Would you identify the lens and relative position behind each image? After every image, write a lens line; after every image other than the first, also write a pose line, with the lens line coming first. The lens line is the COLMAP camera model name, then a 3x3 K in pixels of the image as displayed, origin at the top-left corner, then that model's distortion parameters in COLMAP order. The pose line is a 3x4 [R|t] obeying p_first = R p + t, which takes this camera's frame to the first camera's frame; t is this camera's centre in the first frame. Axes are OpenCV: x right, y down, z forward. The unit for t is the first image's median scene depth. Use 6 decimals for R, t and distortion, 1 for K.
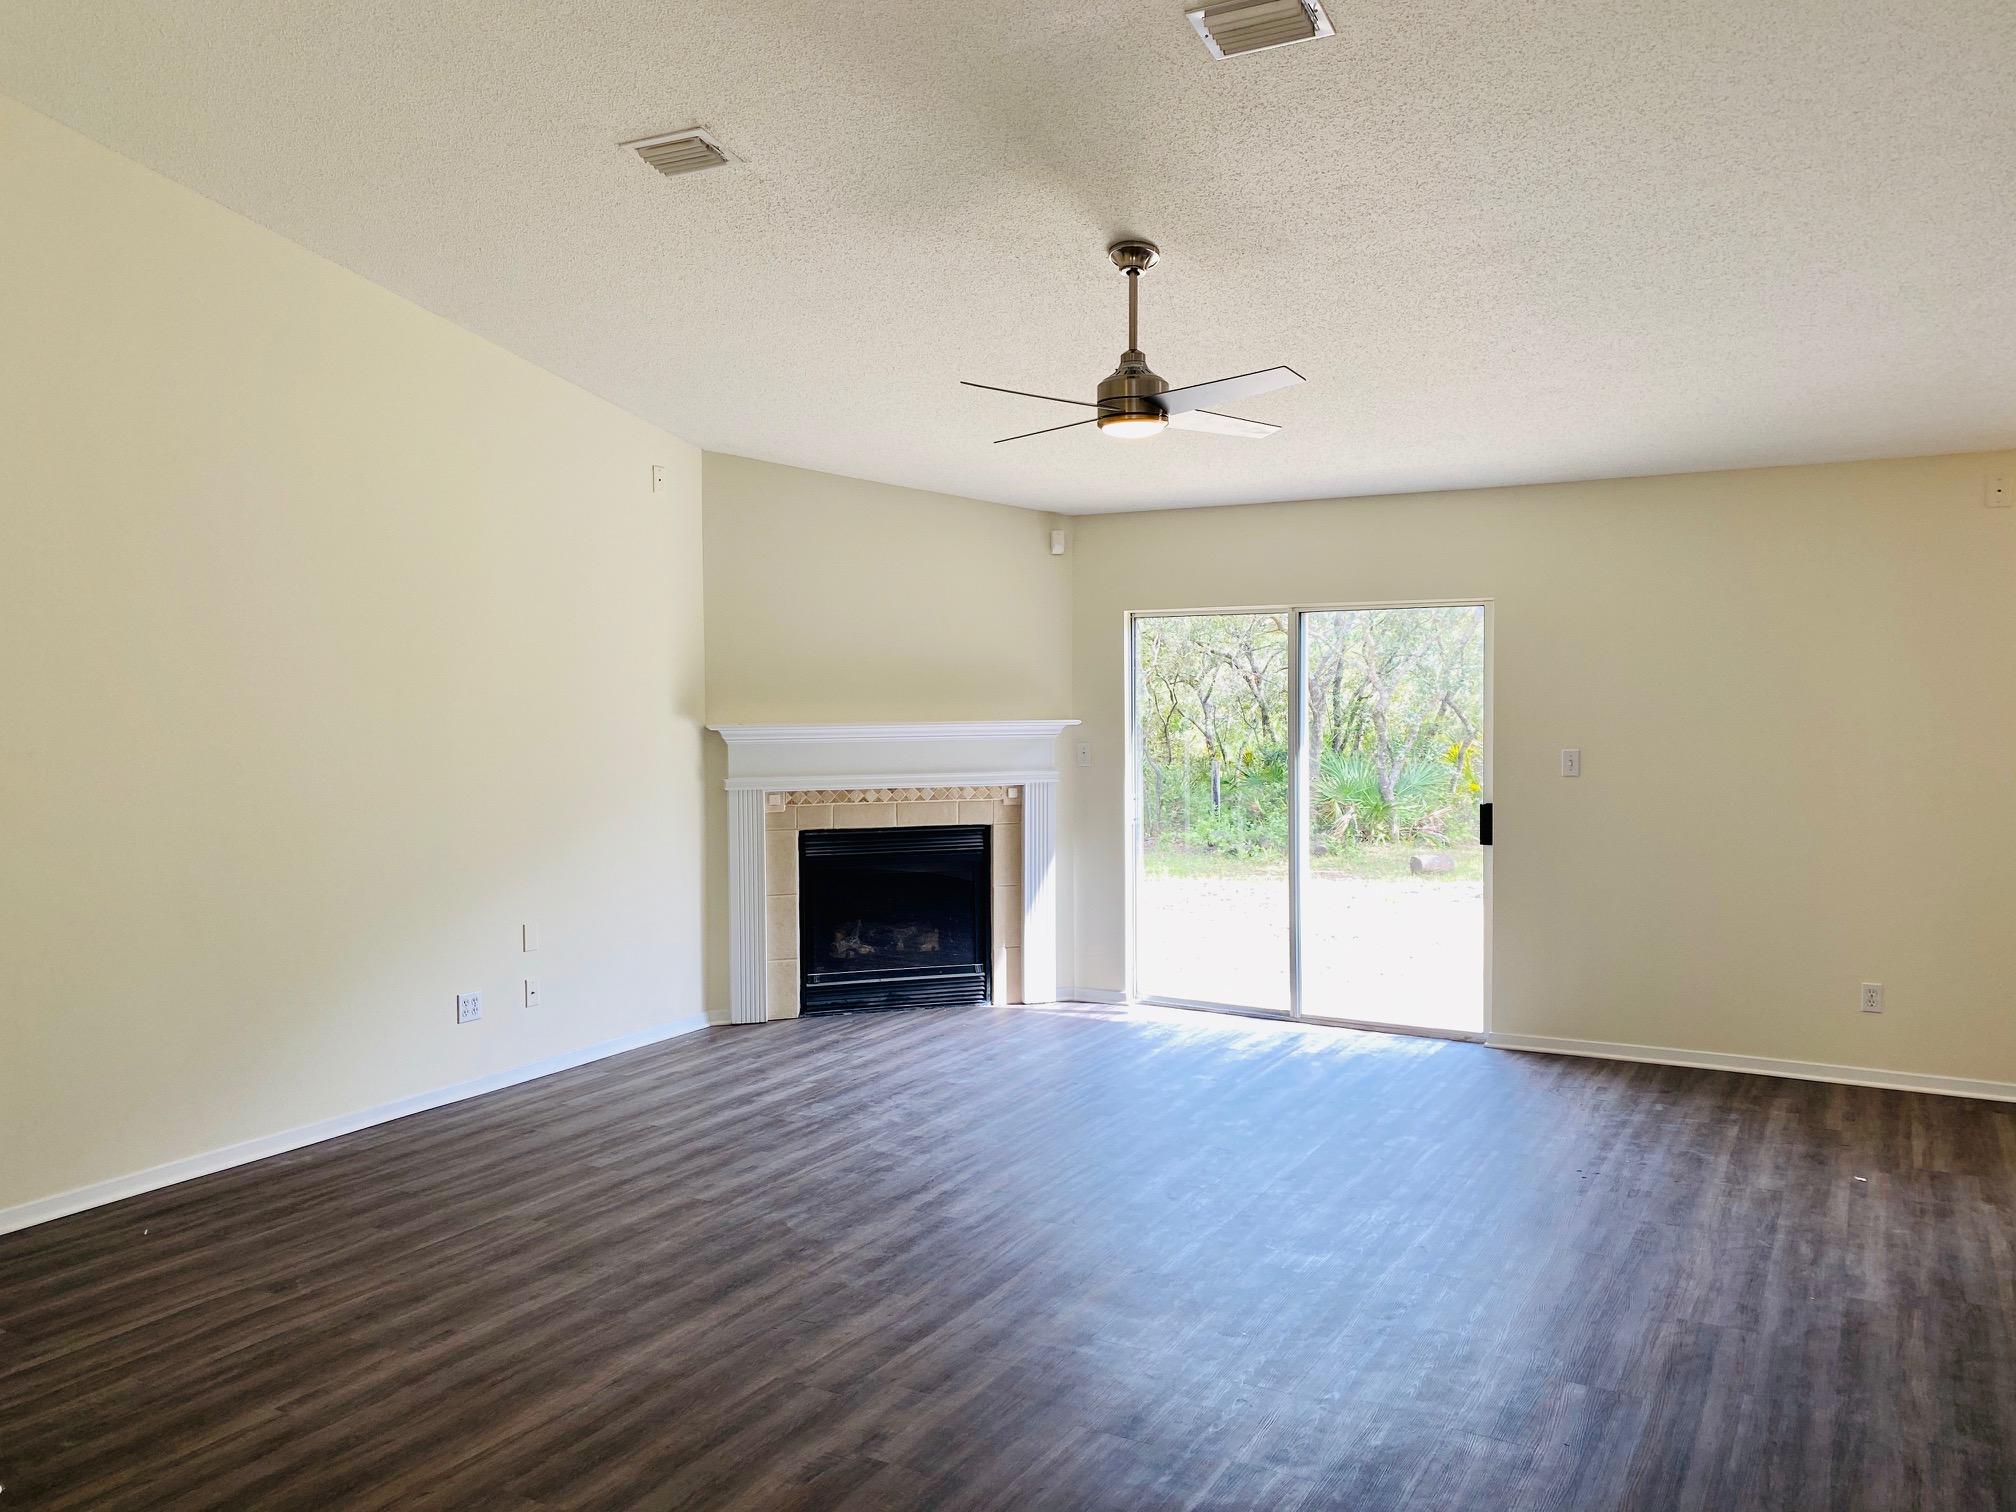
lens RADIAL K [[1528.4, 0, 1008.0], [0, 1528.4, 756.0], [0, 0, 1]] dist [0.117038, -0.213675]
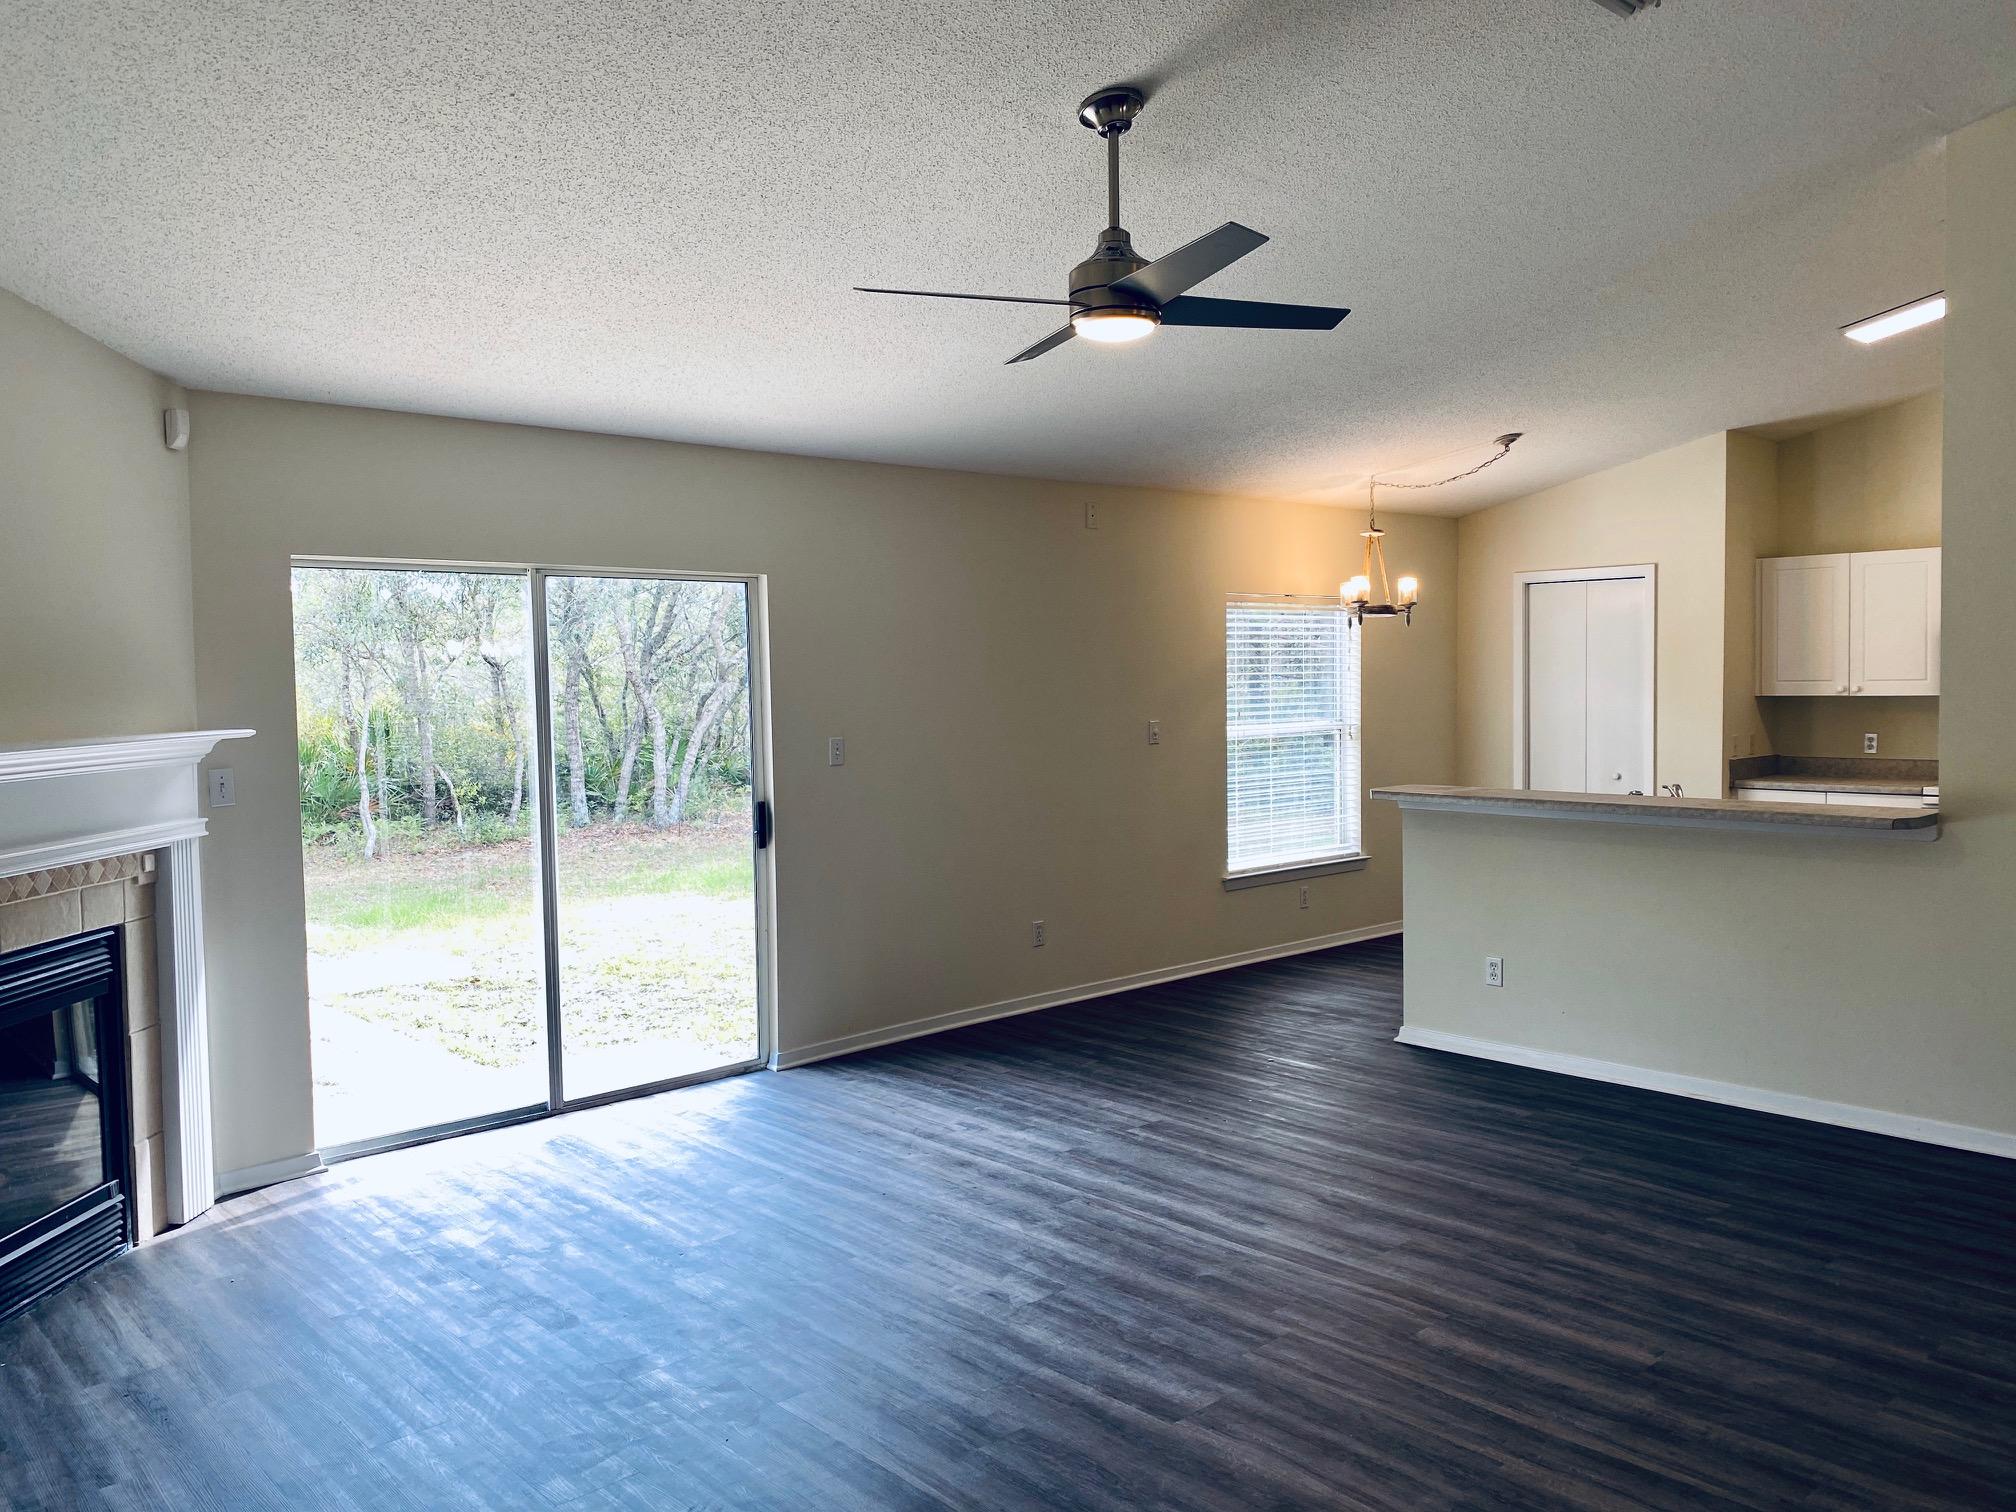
lens RADIAL K [[1536.1, 0, 1018.6], [0, 1536.1, 737.8], [0, 0, 1]] dist [0.003586, -0.002668]
pose [[0.304814, -0.039071, 0.951610, -0.496742], [0.056177, 0.998156, 0.022987, -0.019215], [-0.950754, 0.046451, 0.306447, 0.583106]]
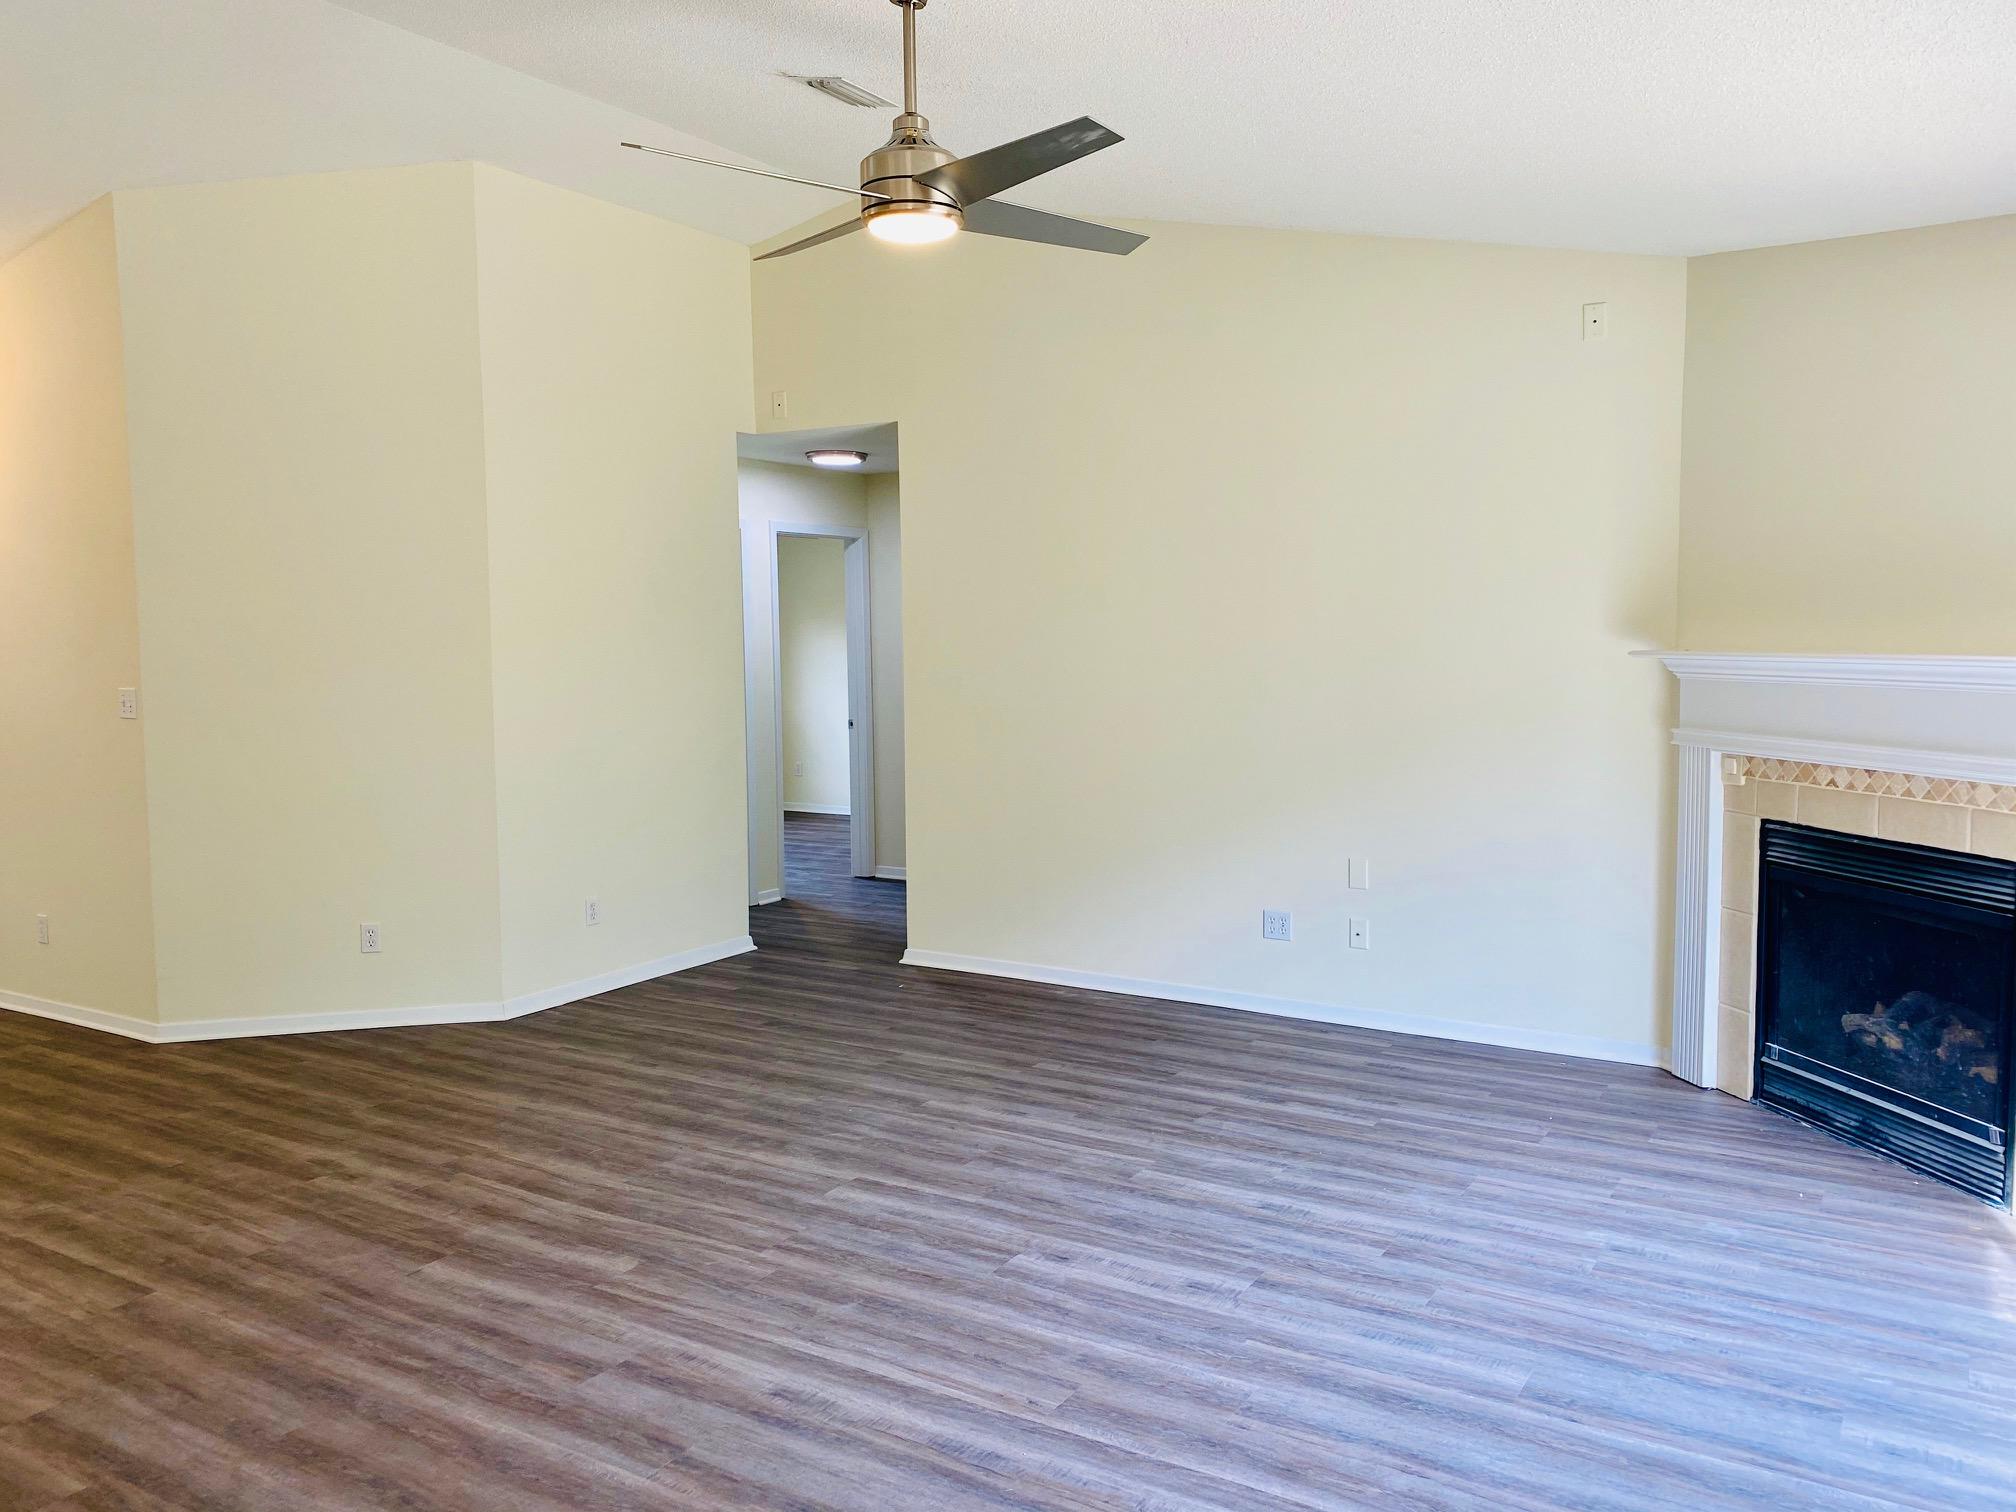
lens RADIAL K [[1528.4, 0, 1008.0], [0, 1528.4, 756.0], [0, 0, 1]] dist [0.117038, -0.213675]
pose [[-0.039427, 0.093242, -0.994862, 0.572334], [-0.031653, 0.995020, 0.094511, -0.031822], [0.998721, 0.035216, -0.036280, 0.771049]]
